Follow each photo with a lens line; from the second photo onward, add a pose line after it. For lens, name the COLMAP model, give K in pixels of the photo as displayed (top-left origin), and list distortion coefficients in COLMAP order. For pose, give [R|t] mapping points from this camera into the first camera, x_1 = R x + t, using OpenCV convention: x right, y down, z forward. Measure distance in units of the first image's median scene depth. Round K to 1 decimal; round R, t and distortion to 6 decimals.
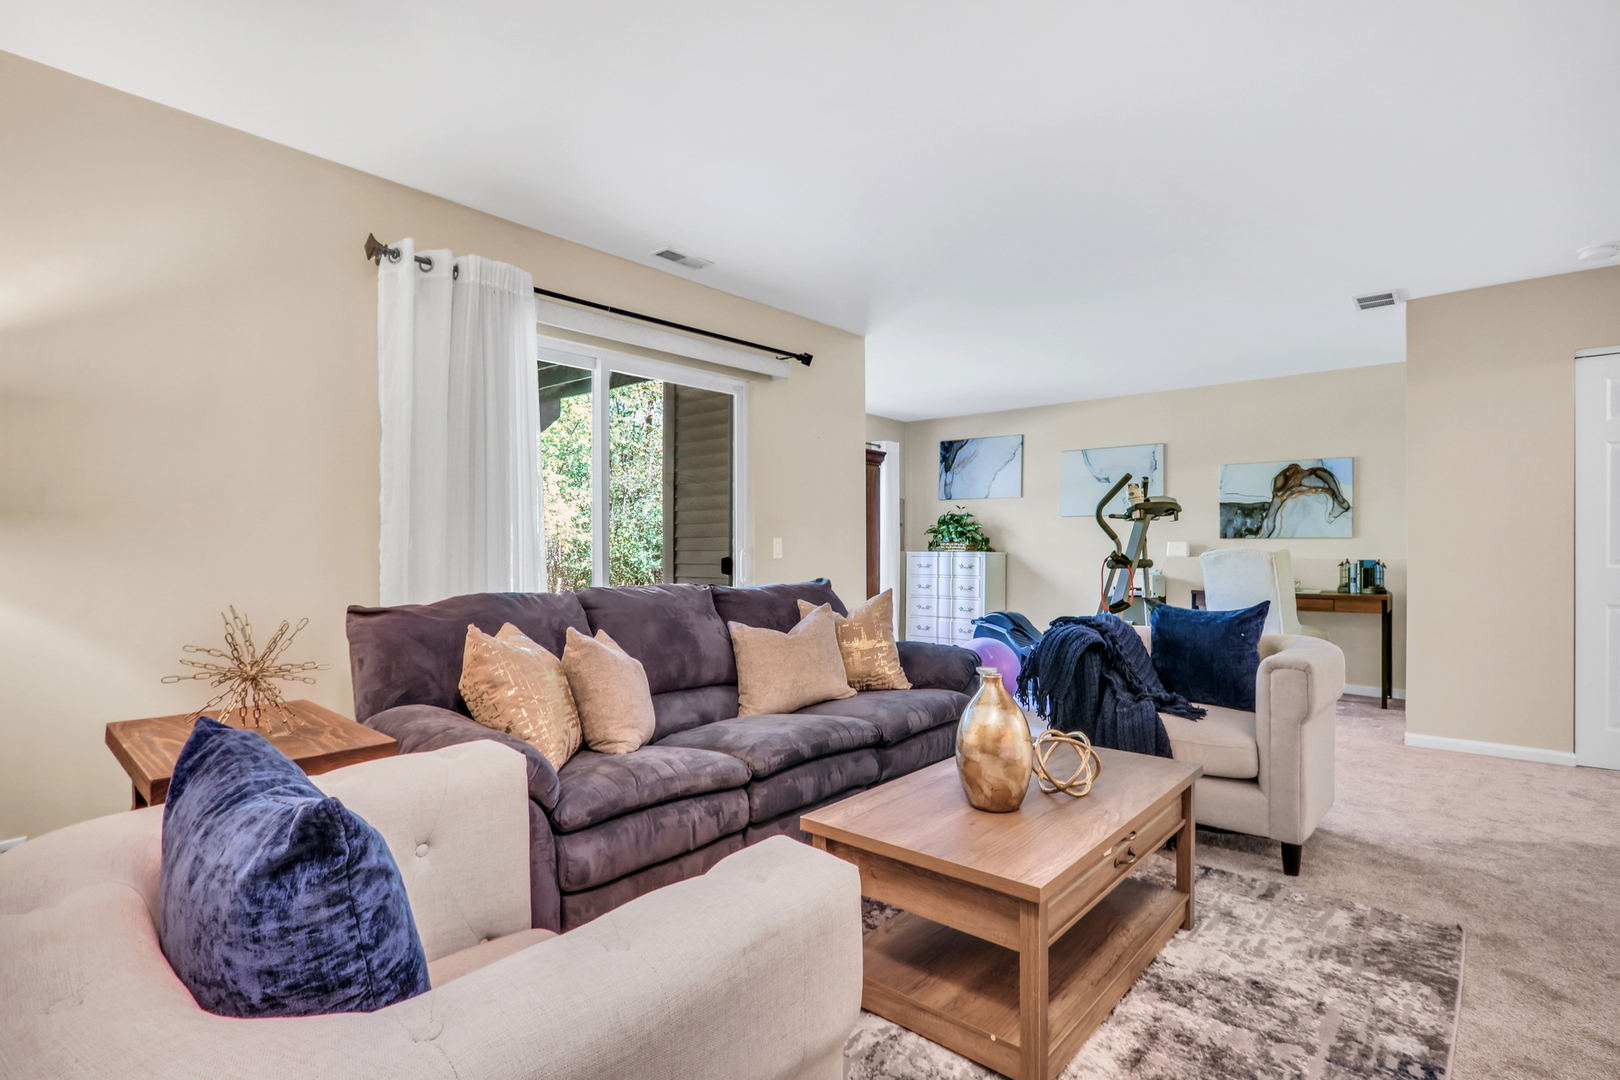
lens RADIAL K [[777.2, 0, 770.8], [0, 777.2, 549.0], [0, 0, 1]] dist [-0.018245, -0.000149]
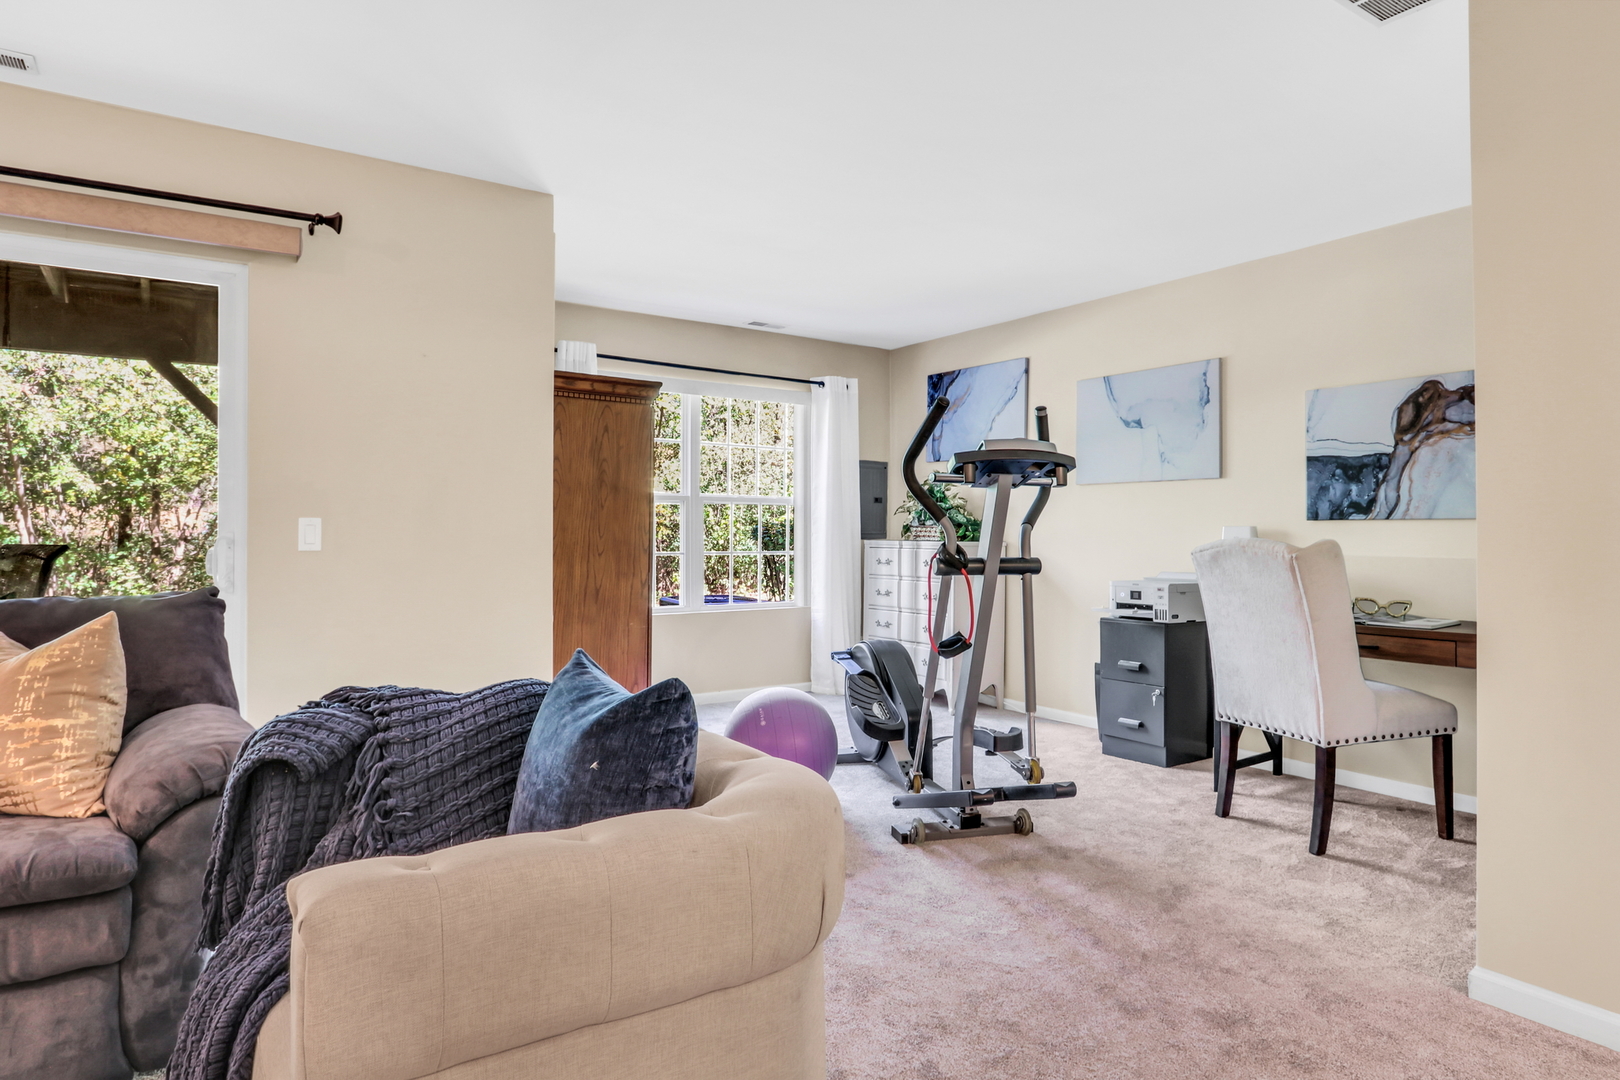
lens RADIAL K [[890.3, 0, 856.0], [0, 890.3, 533.0], [0, 0, 1]] dist [-0.031204, 0.016088]
pose [[0.972247, 0.003631, -0.233929, 0.422981], [-0.003907, 0.999992, -0.000717, -0.002694], [0.233925, 0.001611, 0.972253, 0.305665]]
